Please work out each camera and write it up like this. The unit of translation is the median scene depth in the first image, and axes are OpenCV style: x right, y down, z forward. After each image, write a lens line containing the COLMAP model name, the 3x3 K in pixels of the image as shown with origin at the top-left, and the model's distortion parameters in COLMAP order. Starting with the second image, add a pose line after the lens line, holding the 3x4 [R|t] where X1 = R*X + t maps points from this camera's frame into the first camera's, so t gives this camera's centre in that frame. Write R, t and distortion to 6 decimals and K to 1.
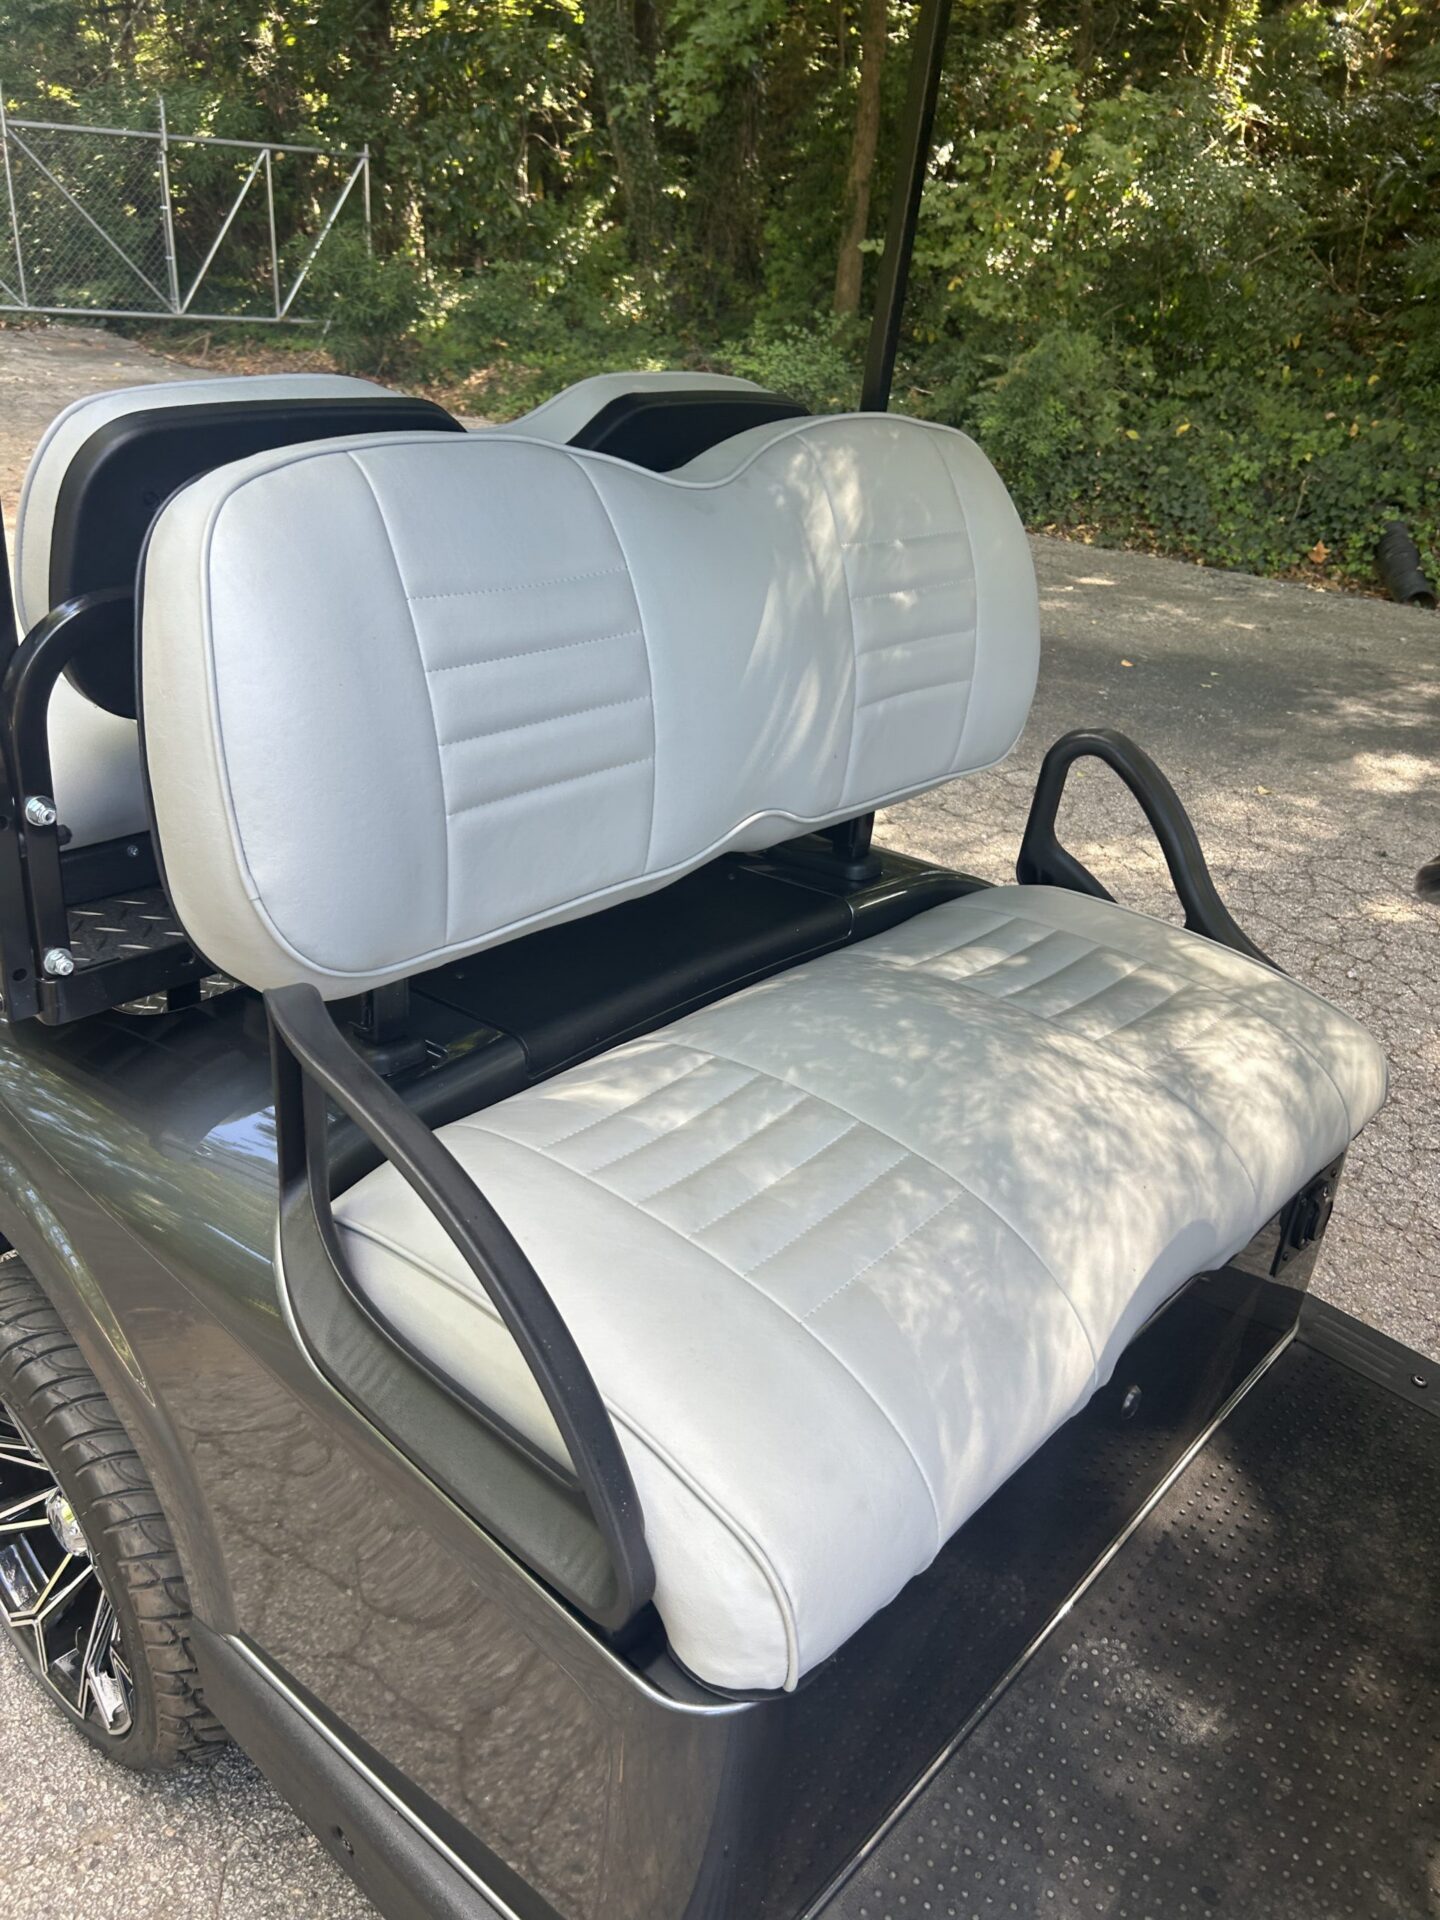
lens RADIAL K [[1446.6, 0, 711.9], [0, 1446.6, 967.7], [0, 0, 1]] dist [0.057308, -0.064097]
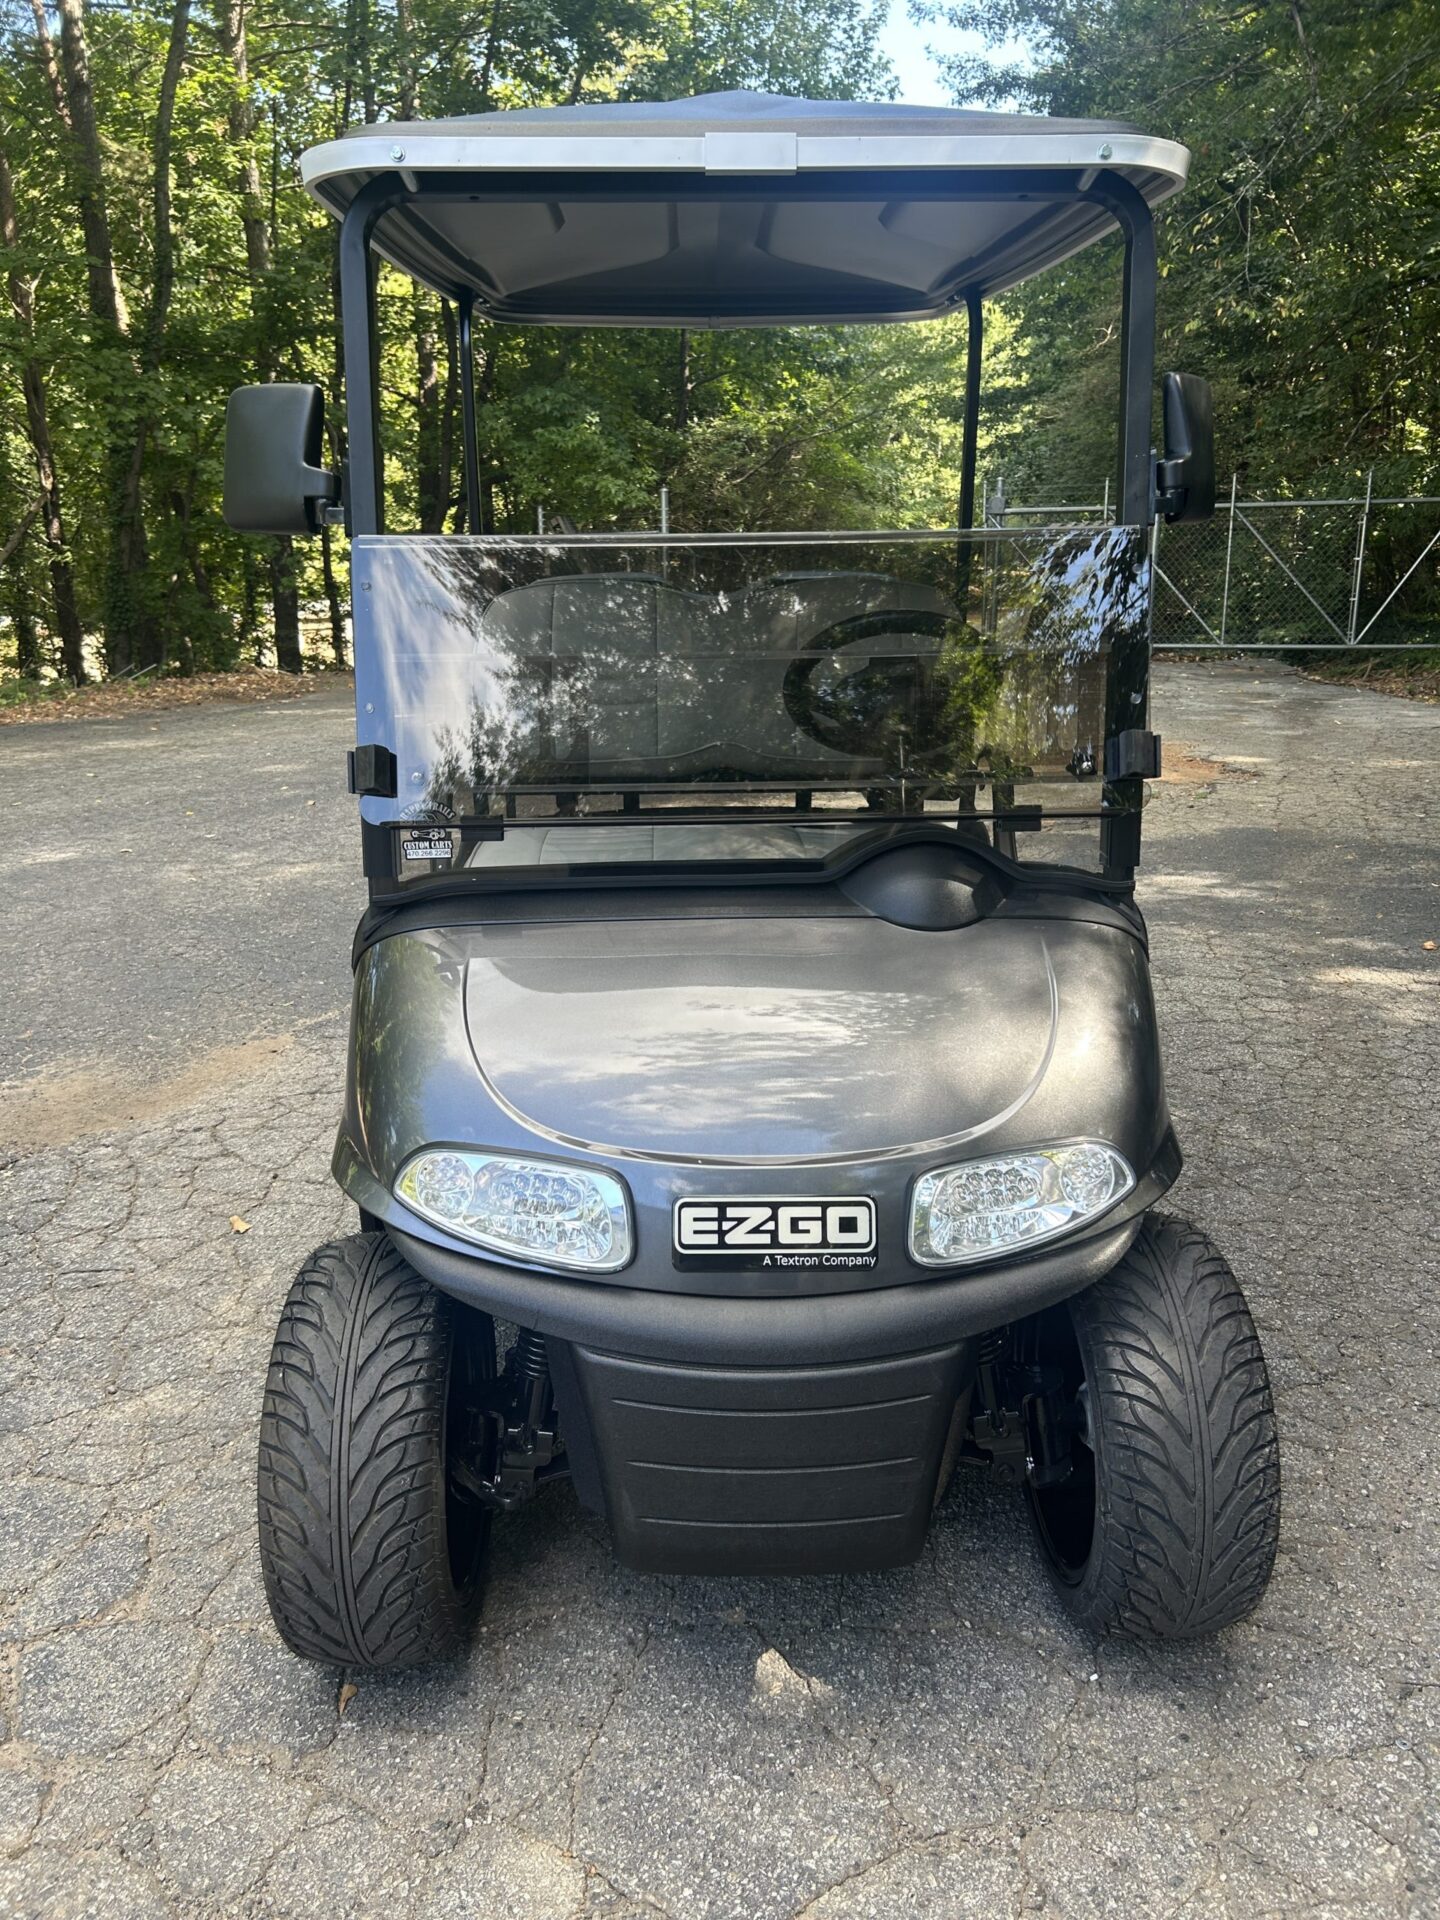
lens RADIAL K [[1446.6, 0, 711.9], [0, 1446.6, 967.7], [0, 0, 1]] dist [0.057308, -0.064097]
pose [[0.680173, 0.116238, -0.723777, 0.250347], [-0.271608, 0.957036, -0.101547, 0.068974], [0.680877, 0.265653, 0.682521, -0.066925]]
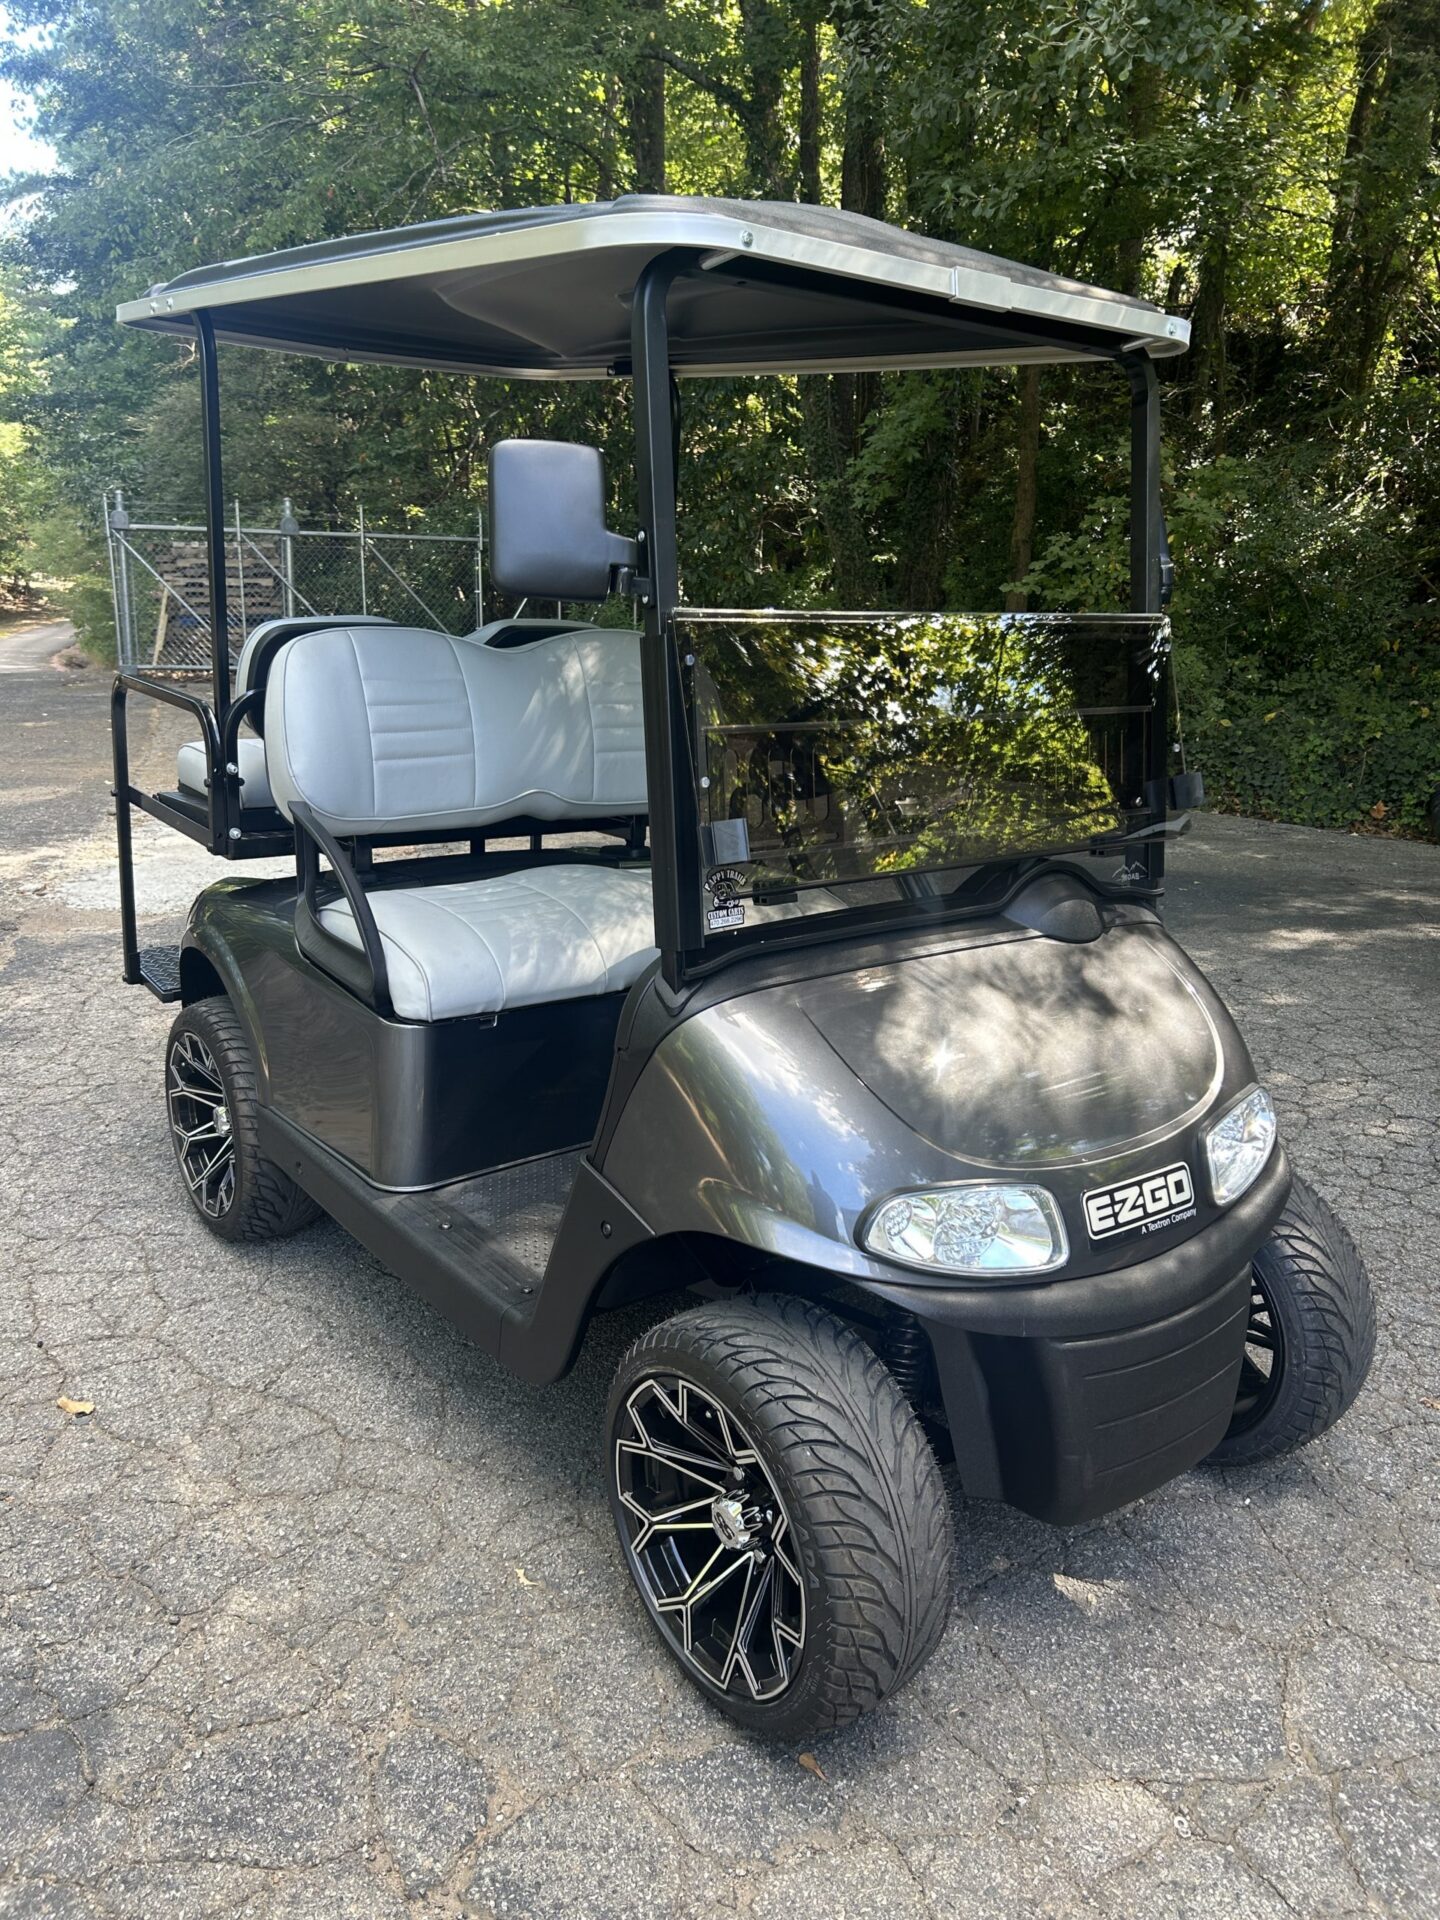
lens RADIAL K [[1446.6, 0, 711.9], [0, 1446.6, 967.7], [0, 0, 1]] dist [0.057308, -0.064097]
pose [[0.981551, 0.000693, -0.191197, 0.109162], [-0.042167, 0.976156, -0.212935, 0.094023], [0.186490, 0.217069, 0.958177, -0.155770]]
